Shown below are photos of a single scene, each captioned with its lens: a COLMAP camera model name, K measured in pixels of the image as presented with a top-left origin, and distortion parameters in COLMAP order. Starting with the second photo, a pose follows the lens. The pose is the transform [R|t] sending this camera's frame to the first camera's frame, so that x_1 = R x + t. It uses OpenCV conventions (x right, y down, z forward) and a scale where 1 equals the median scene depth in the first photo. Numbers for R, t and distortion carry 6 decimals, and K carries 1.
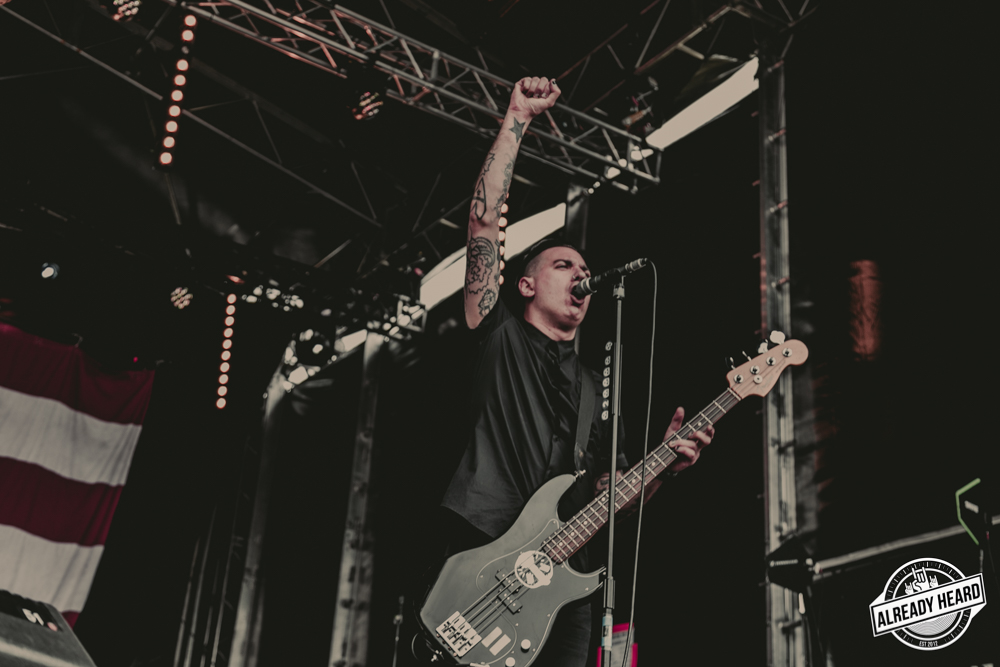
lens RADIAL K [[1460.4, 0, 501.0], [0, 1460.4, 365.9], [0, 0, 1]] dist [0.025482, 0.122050]
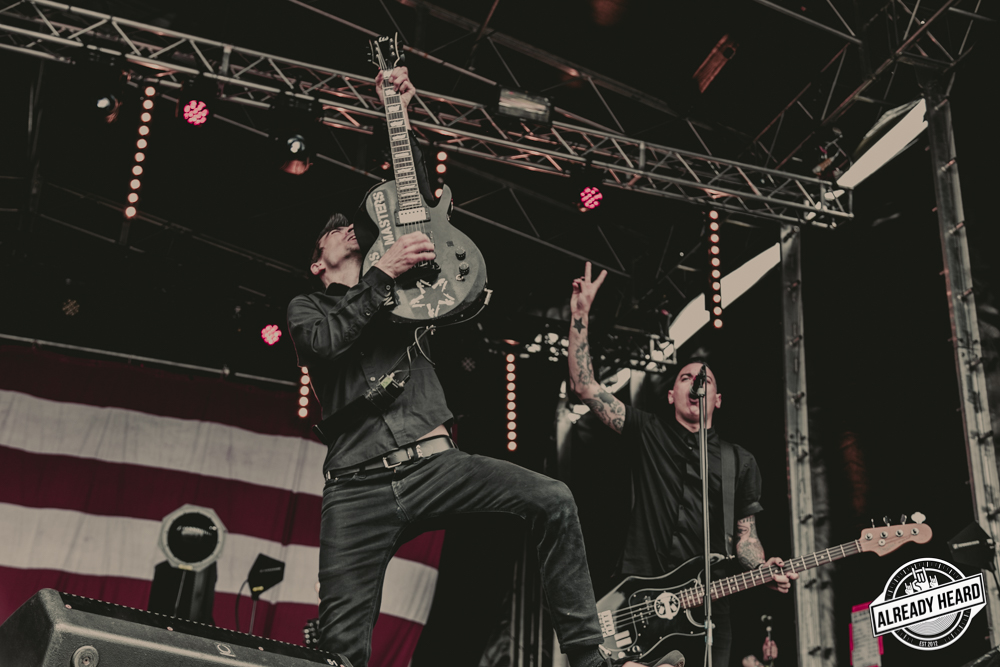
lens RADIAL K [[1332.1, 0, 496.8], [0, 1332.1, 369.6], [0, 0, 1]] dist [0.028074, 0.012637]
pose [[0.969439, -0.125444, -0.210834, 0.043758], [0.124394, 0.992064, -0.018292, -0.022347], [0.211456, -0.008493, 0.977351, -0.093162]]
